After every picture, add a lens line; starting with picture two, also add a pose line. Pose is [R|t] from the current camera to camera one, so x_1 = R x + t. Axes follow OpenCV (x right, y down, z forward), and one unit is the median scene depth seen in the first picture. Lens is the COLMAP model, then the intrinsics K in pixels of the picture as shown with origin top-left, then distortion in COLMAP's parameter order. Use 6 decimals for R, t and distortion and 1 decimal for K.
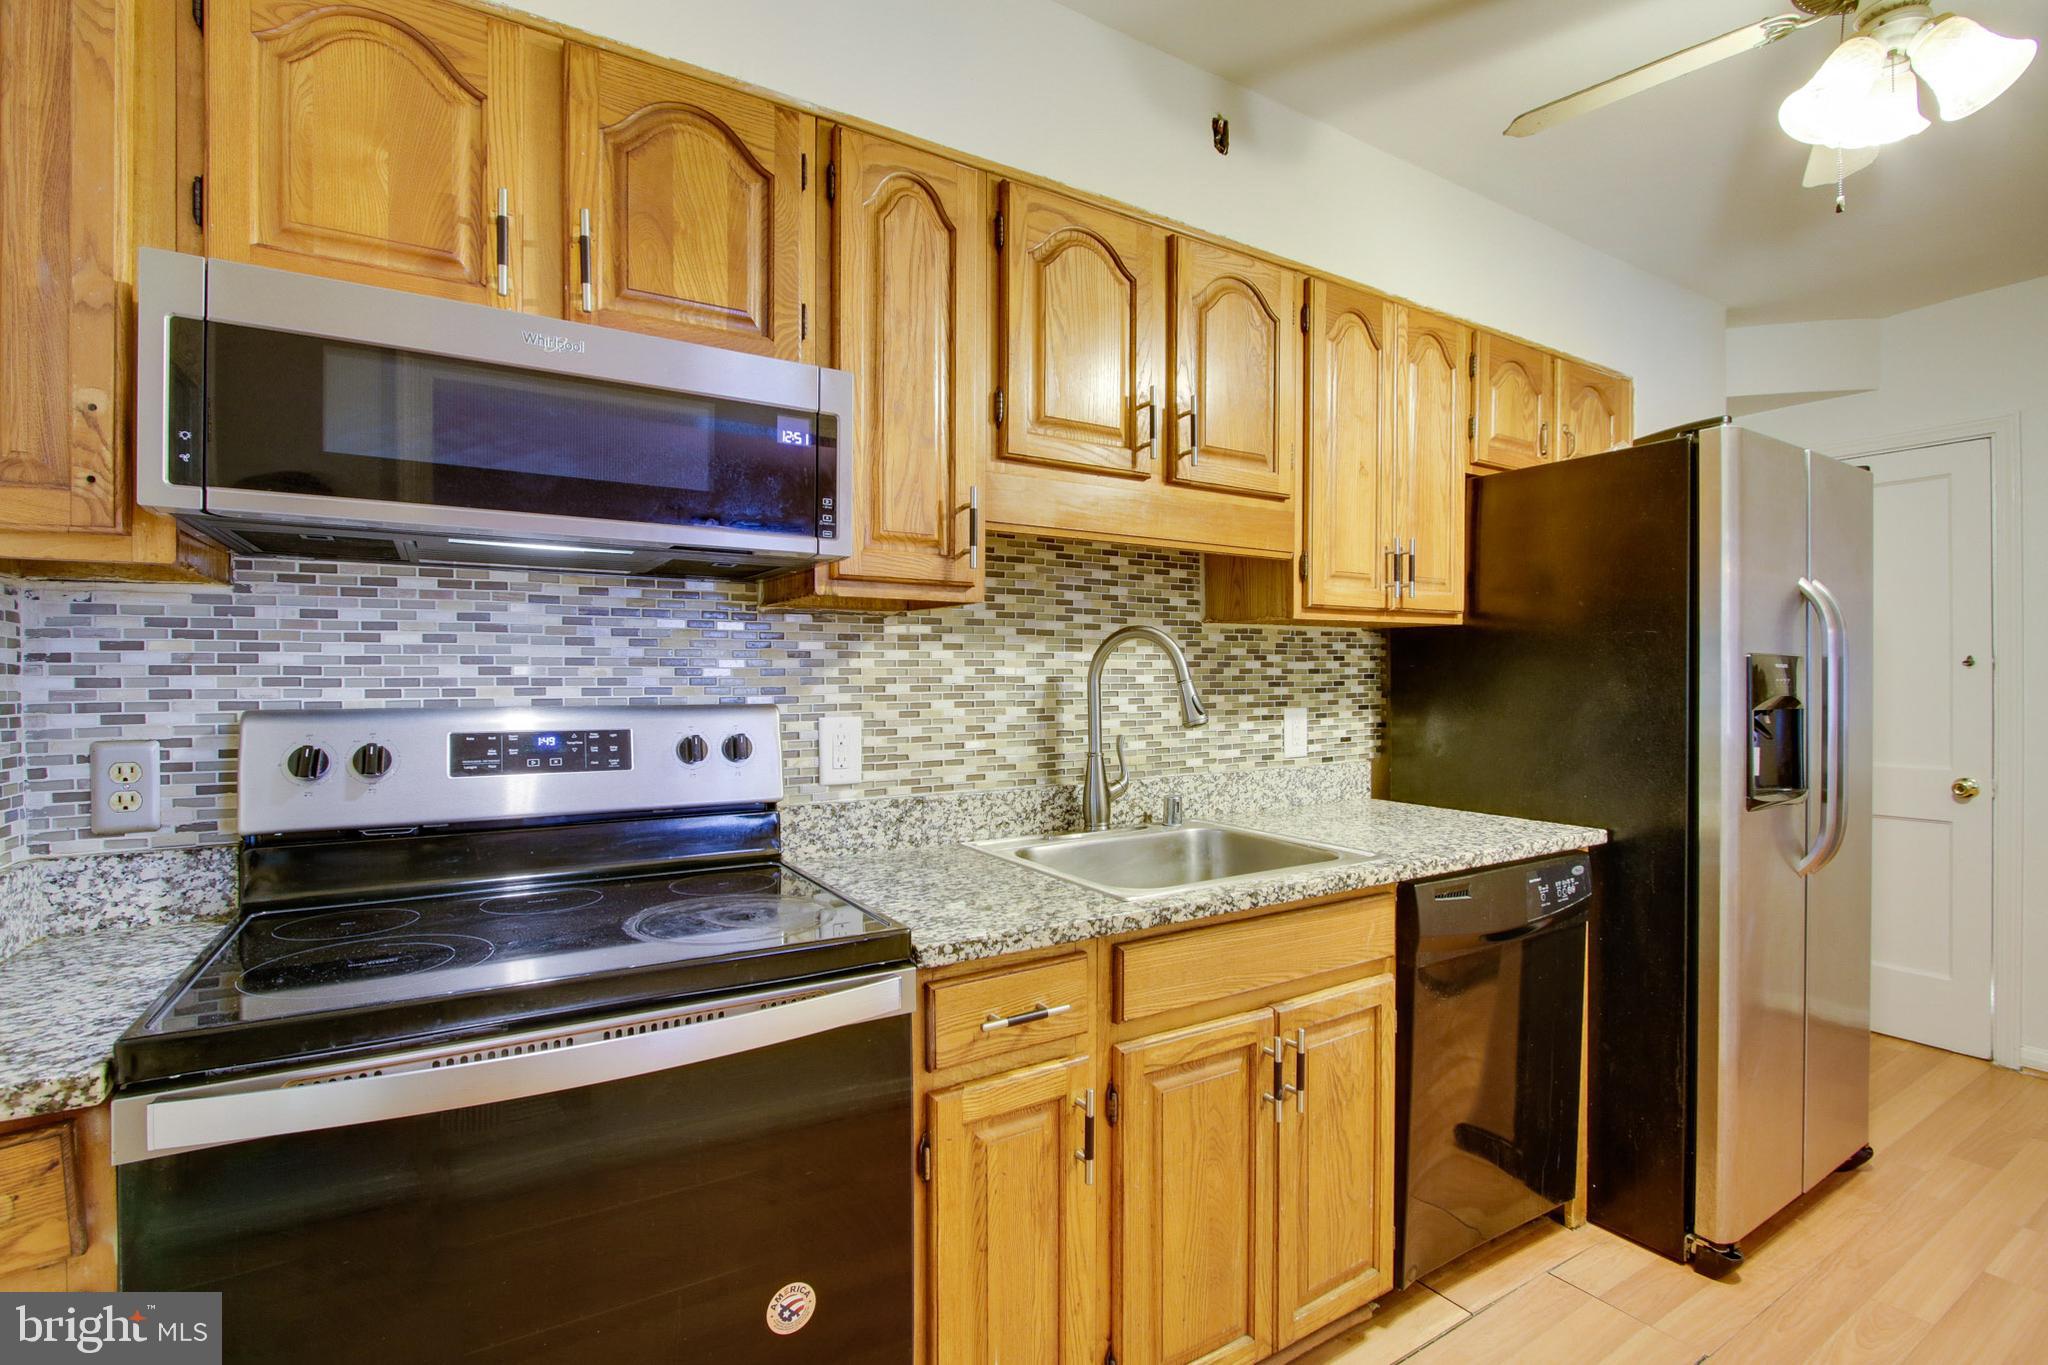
lens RADIAL K [[948.0, 0, 1024.2], [0, 948.0, 685.2], [0, 0, 1]] dist [-0.021602, 0.004020]
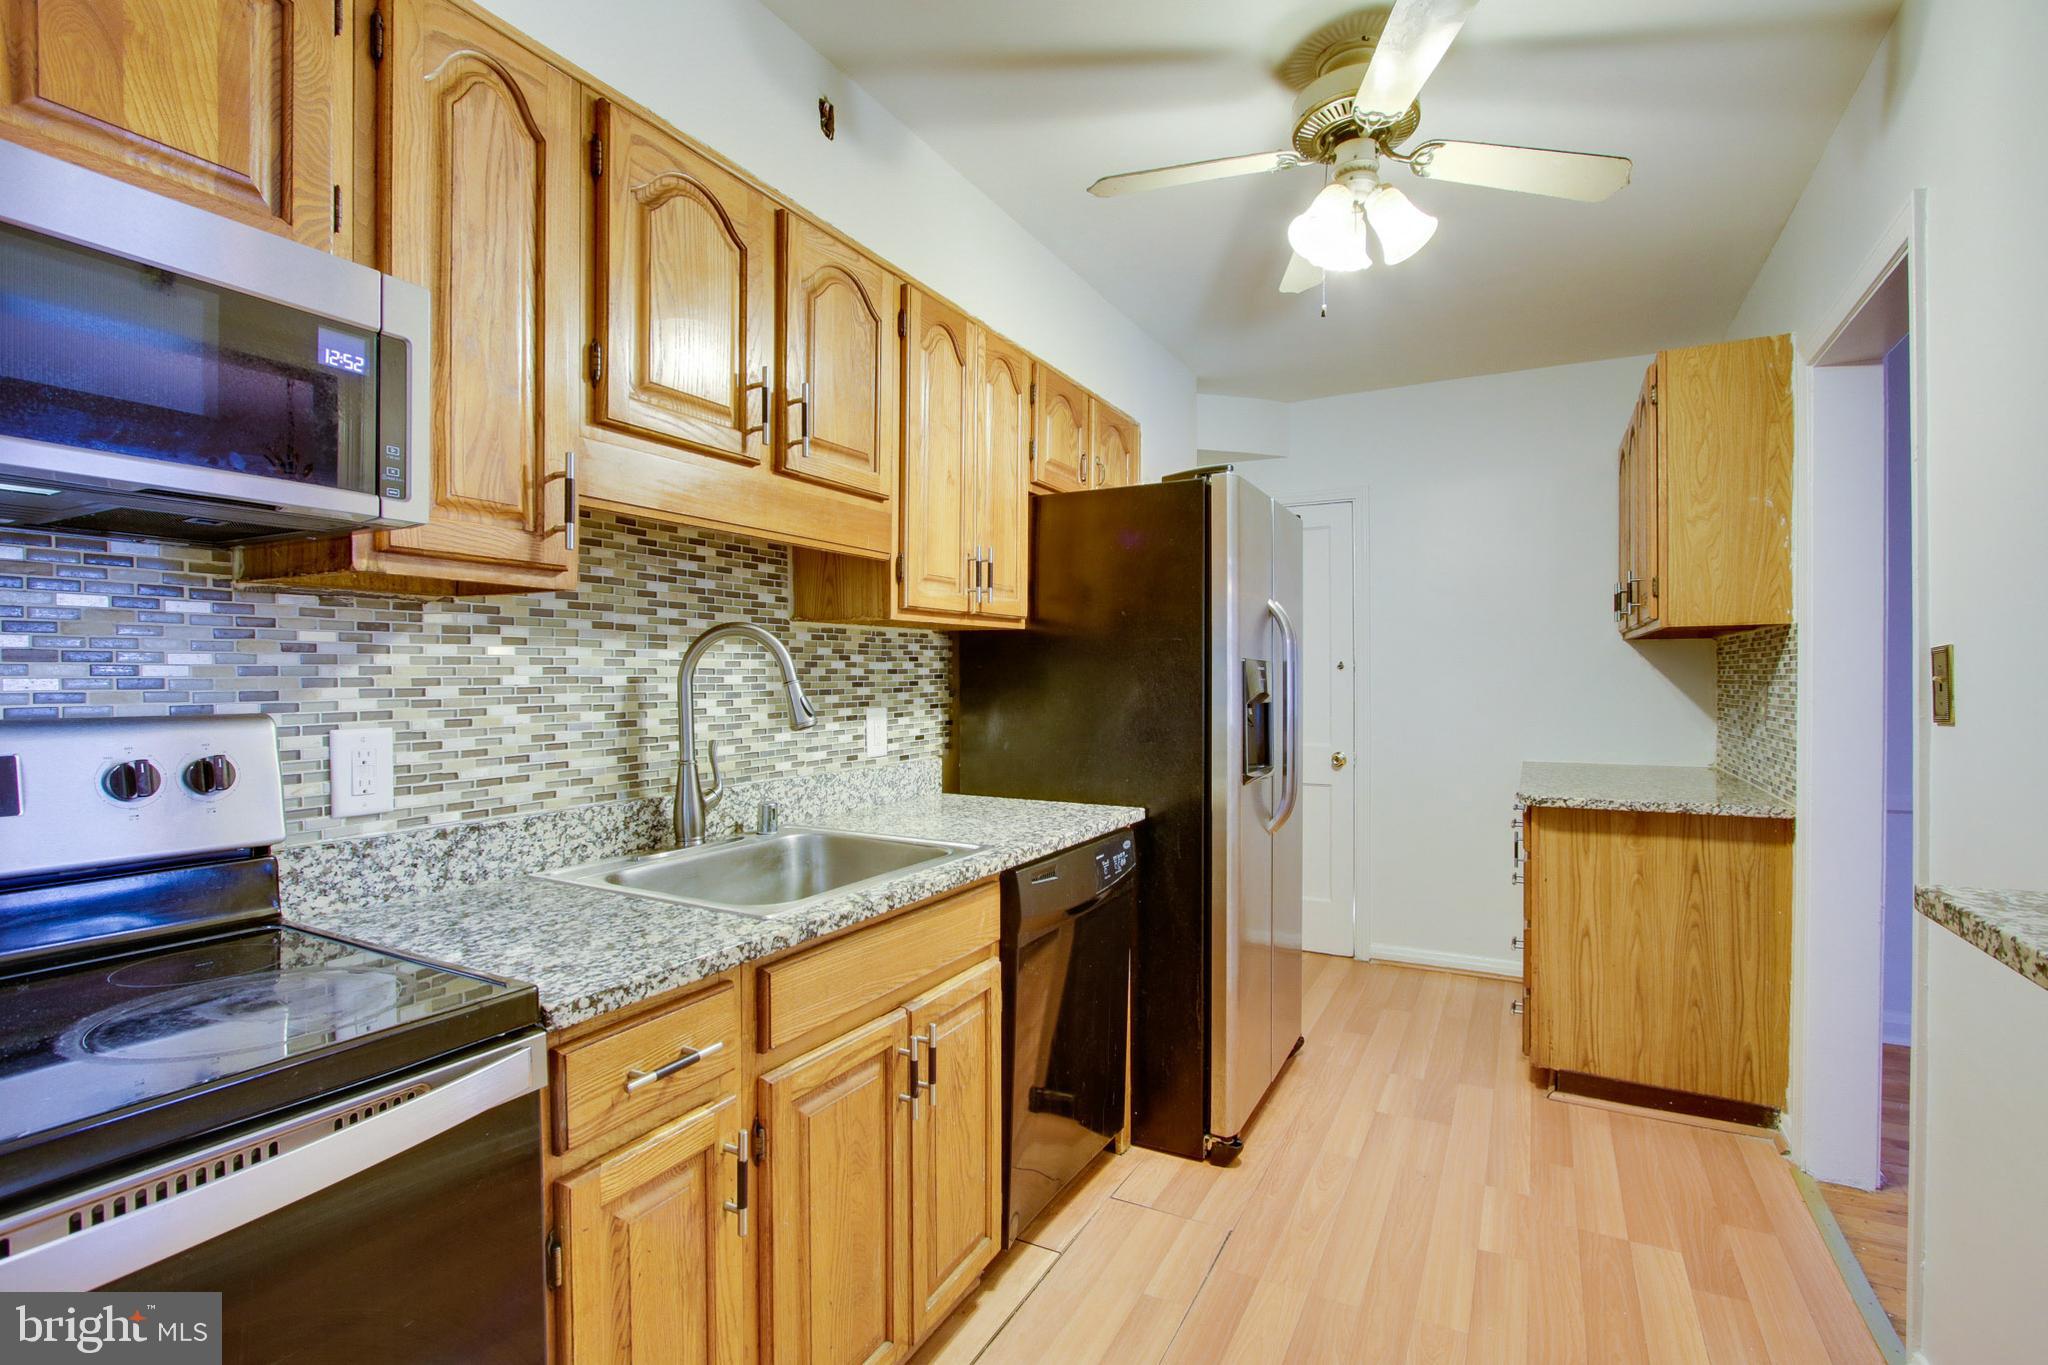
lens RADIAL K [[948.0, 0, 1031.5], [0, 948.0, 690.0], [0, 0, 1]] dist [-0.021602, 0.004020]
pose [[0.865976, -0.006368, 0.500045, -0.099622], [0.003697, 0.999973, 0.006334, -0.001101], [-0.500072, -0.003636, 0.865976, 0.054533]]
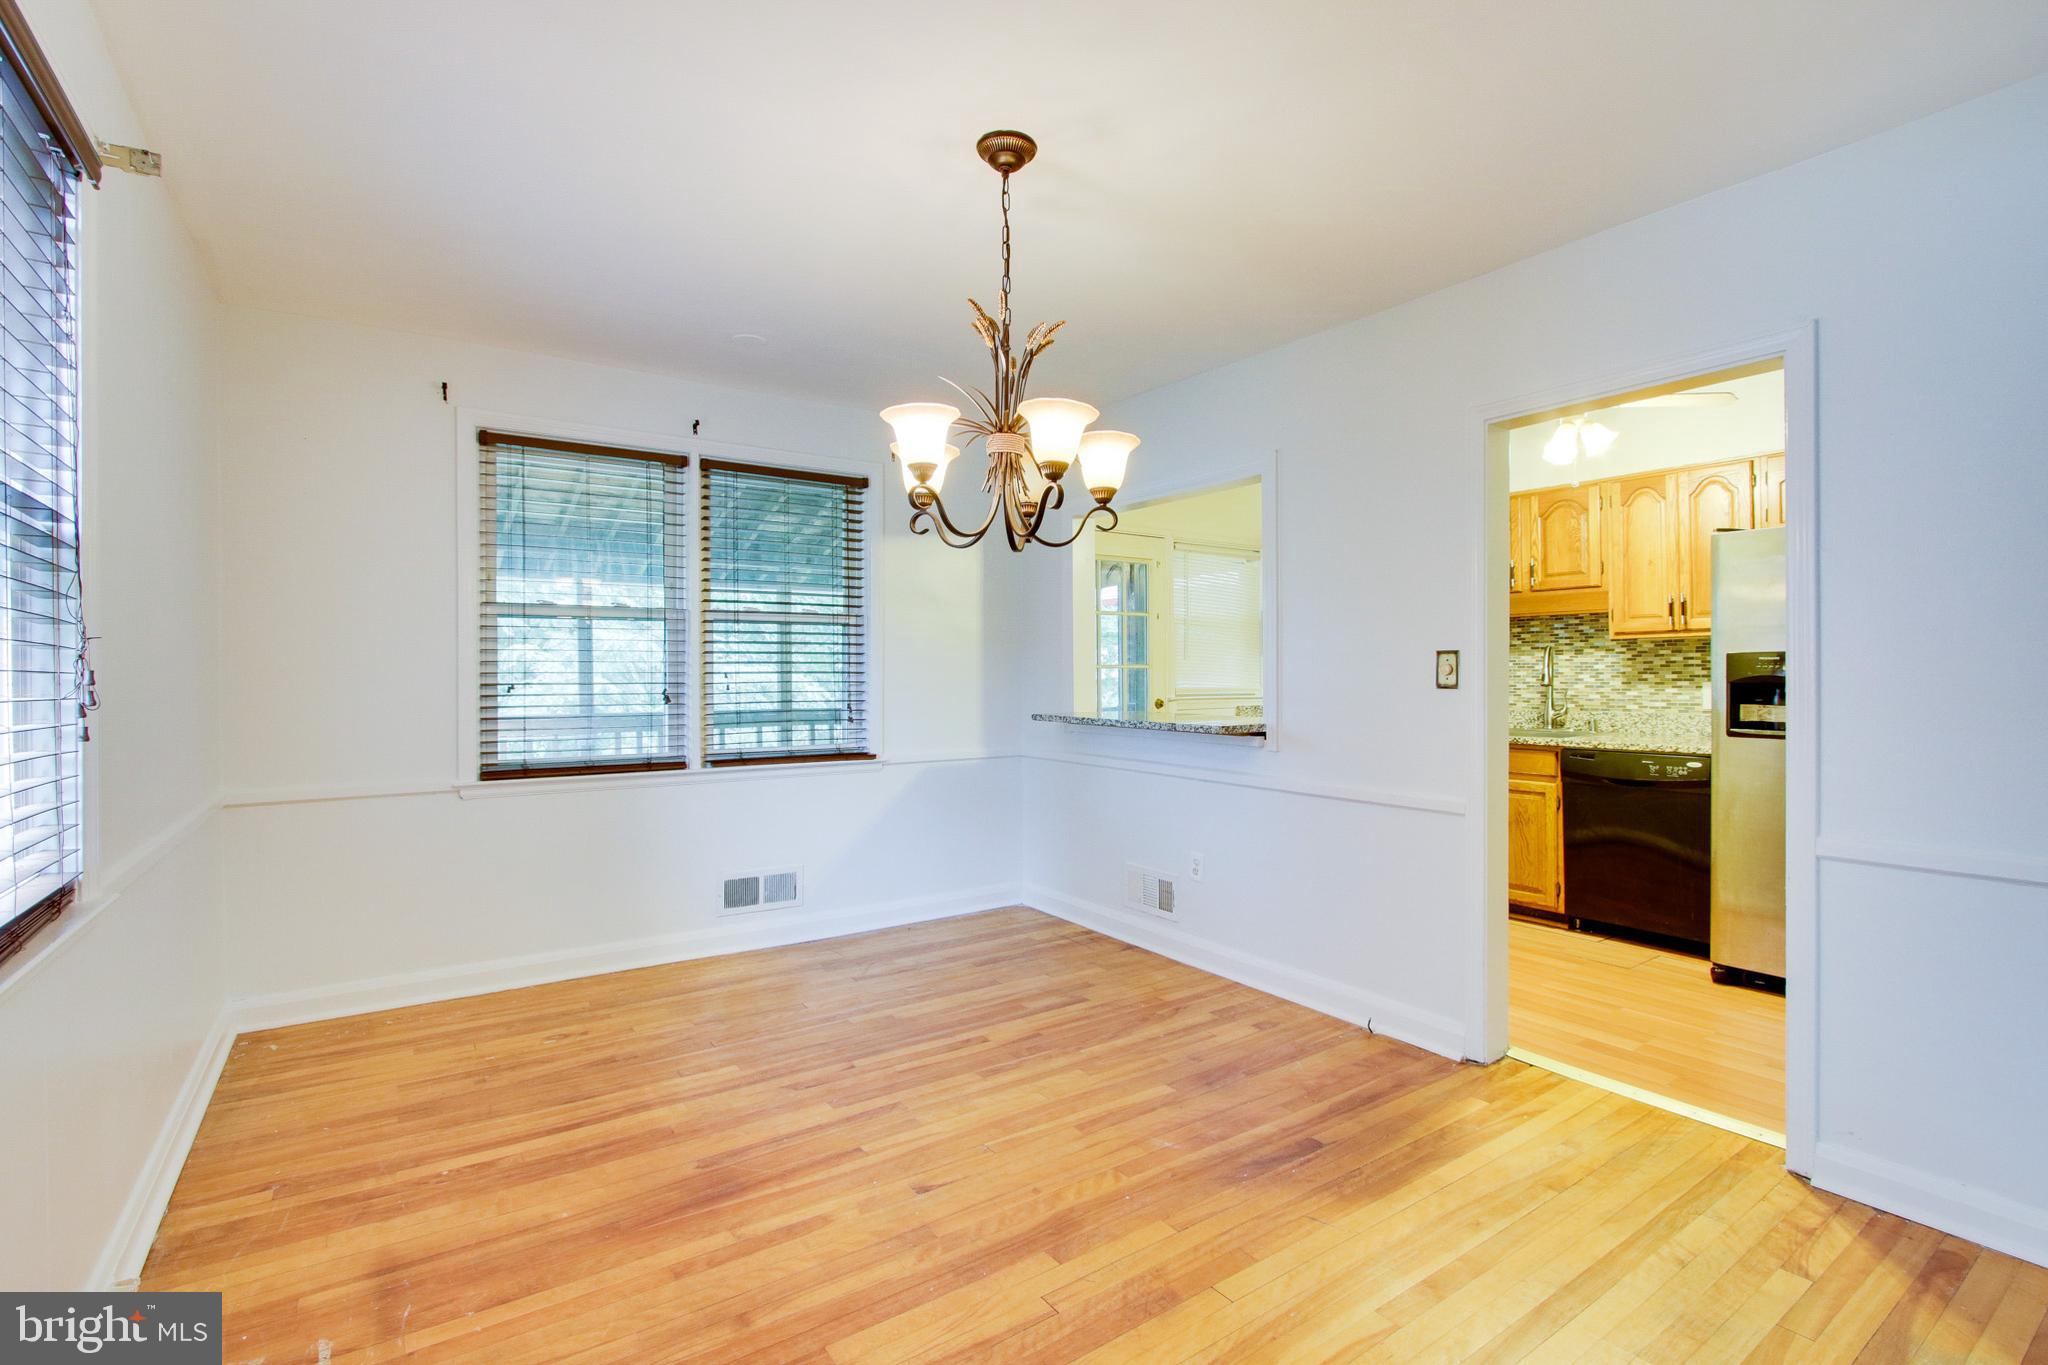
lens RADIAL K [[948.0, 0, 1024.8], [0, 948.0, 680.1], [0, 0, 1]] dist [-0.021602, 0.004020]
pose [[0.053141, 0.010538, -0.998531, 2.618185], [-0.000118, 0.999944, 0.010547, 0.001972], [0.998587, -0.000442, 0.053139, -0.516188]]
